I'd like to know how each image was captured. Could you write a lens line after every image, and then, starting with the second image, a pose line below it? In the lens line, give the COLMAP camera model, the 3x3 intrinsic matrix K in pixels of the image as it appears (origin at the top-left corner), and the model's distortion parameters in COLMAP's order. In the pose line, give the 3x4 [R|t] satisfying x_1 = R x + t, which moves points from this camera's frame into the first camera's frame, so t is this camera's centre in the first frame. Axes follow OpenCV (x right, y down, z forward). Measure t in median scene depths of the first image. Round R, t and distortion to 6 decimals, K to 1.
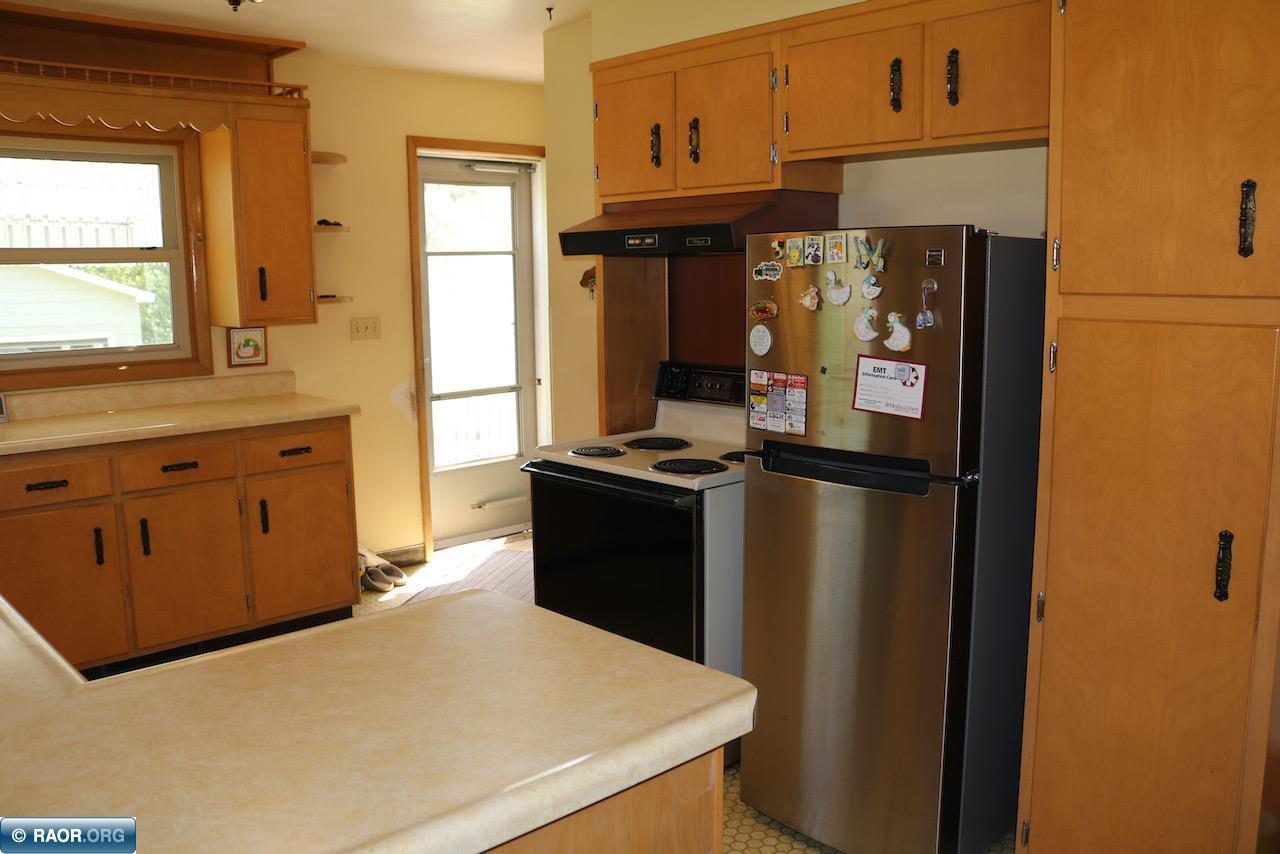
lens RADIAL K [[1074.1, 0, 640.0], [0, 1074.1, 427.0], [0, 0, 1]] dist [-0.149176, 0.122085]
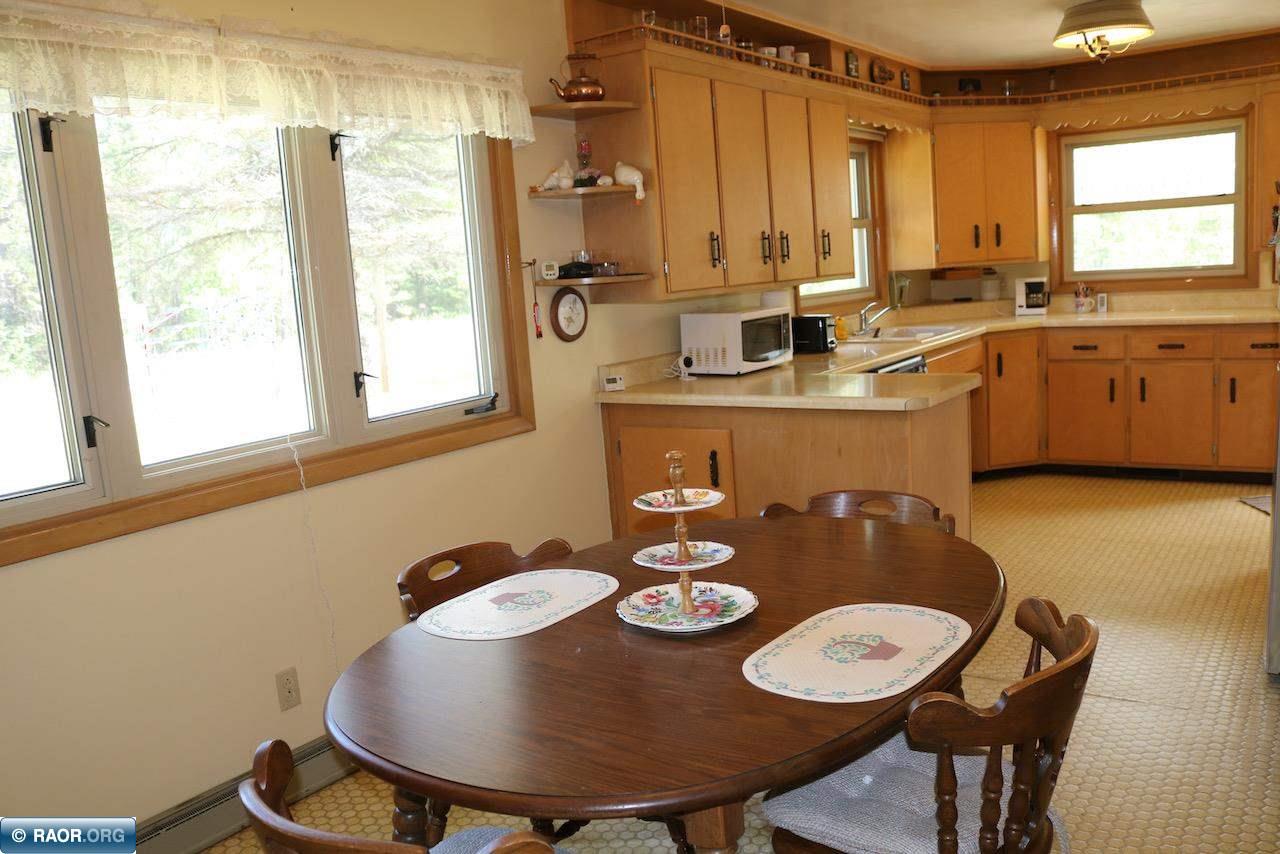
lens RADIAL K [[1074.1, 0, 640.0], [0, 1074.1, 427.0], [0, 0, 1]] dist [-0.149176, 0.122085]
pose [[0.222647, 0.145207, -0.964024, 0.792428], [-0.079146, 0.988274, 0.130580, 0.017161], [0.971681, 0.047225, 0.231529, -0.061839]]
